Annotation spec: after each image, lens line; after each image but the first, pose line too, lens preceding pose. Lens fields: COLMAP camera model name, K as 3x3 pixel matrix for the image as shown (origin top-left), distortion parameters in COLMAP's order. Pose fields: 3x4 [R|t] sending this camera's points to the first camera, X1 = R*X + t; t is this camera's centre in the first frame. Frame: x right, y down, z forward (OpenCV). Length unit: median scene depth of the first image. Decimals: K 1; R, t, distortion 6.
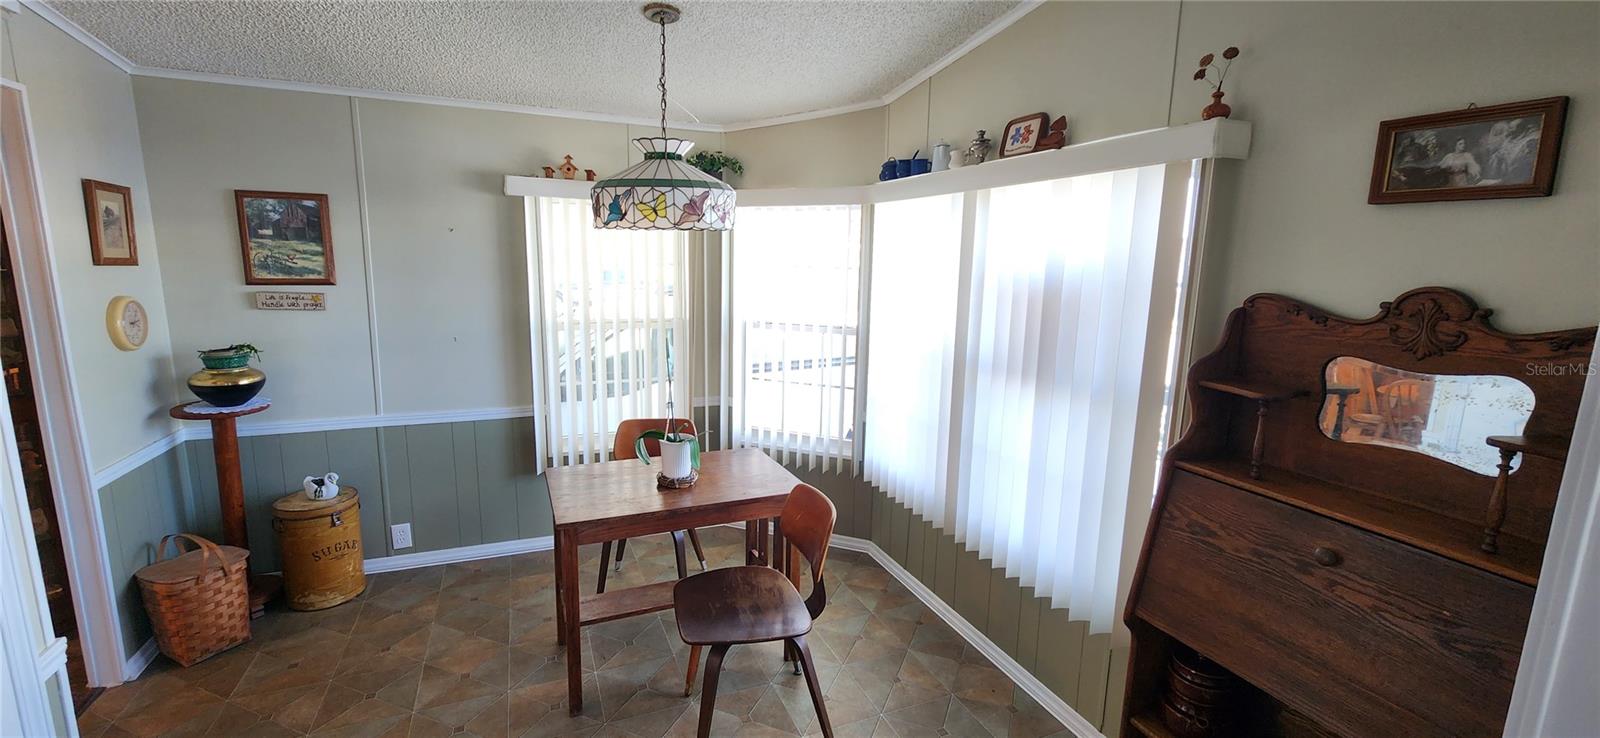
lens RADIAL K [[656.5, 0, 796.9], [0, 656.5, 369.7], [0, 0, 1]] dist [0.000519, 0.000212]
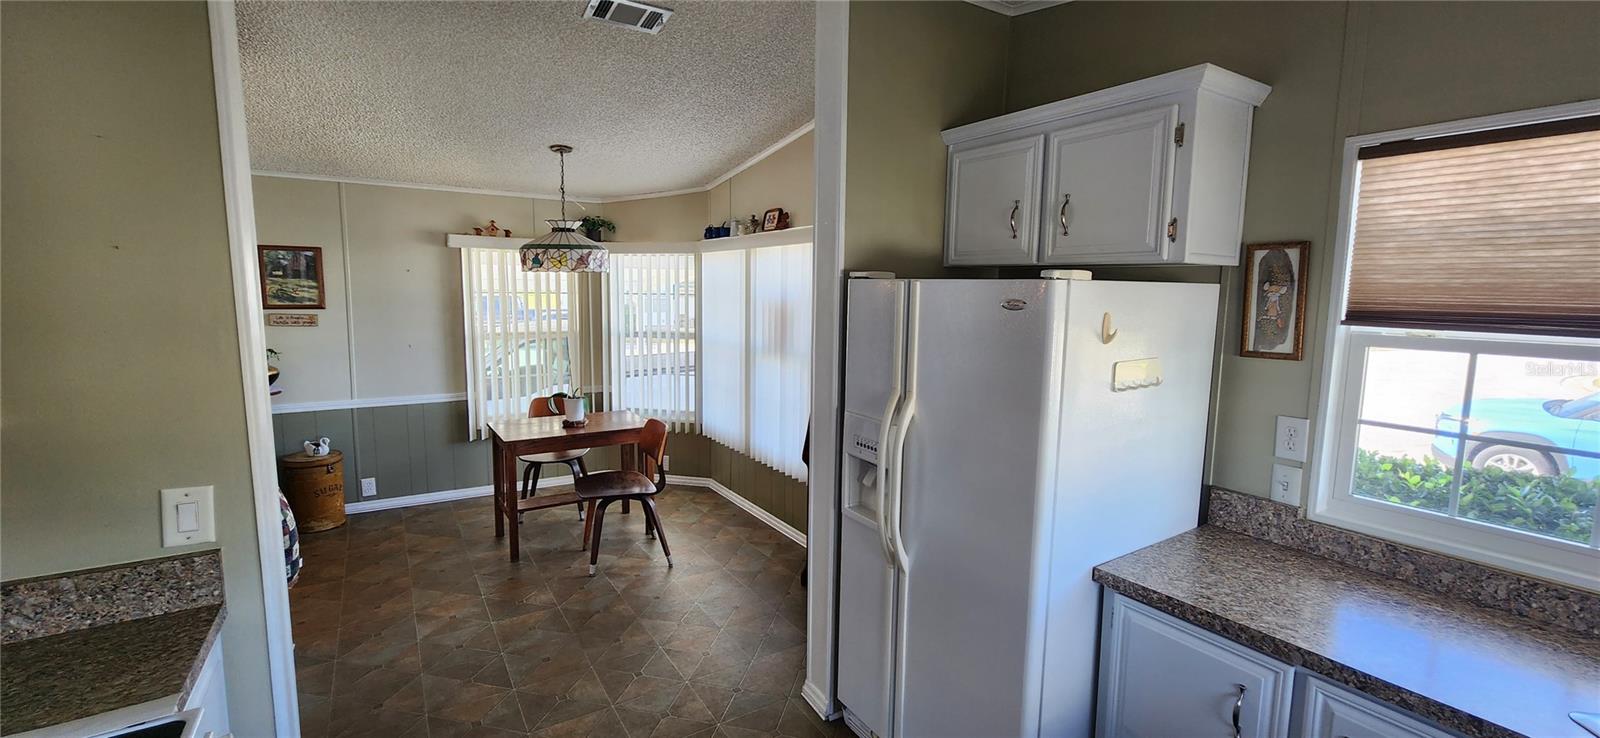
lens RADIAL K [[656.5, 0, 798.5], [0, 656.5, 367.3], [0, 0, 1]] dist [0.000519, 0.000212]
pose [[0.985351, -0.027096, 0.168373, 0.081160], [0.035407, 0.998288, -0.046553, 0.107084], [-0.166823, 0.051832, 0.984623, -0.611633]]
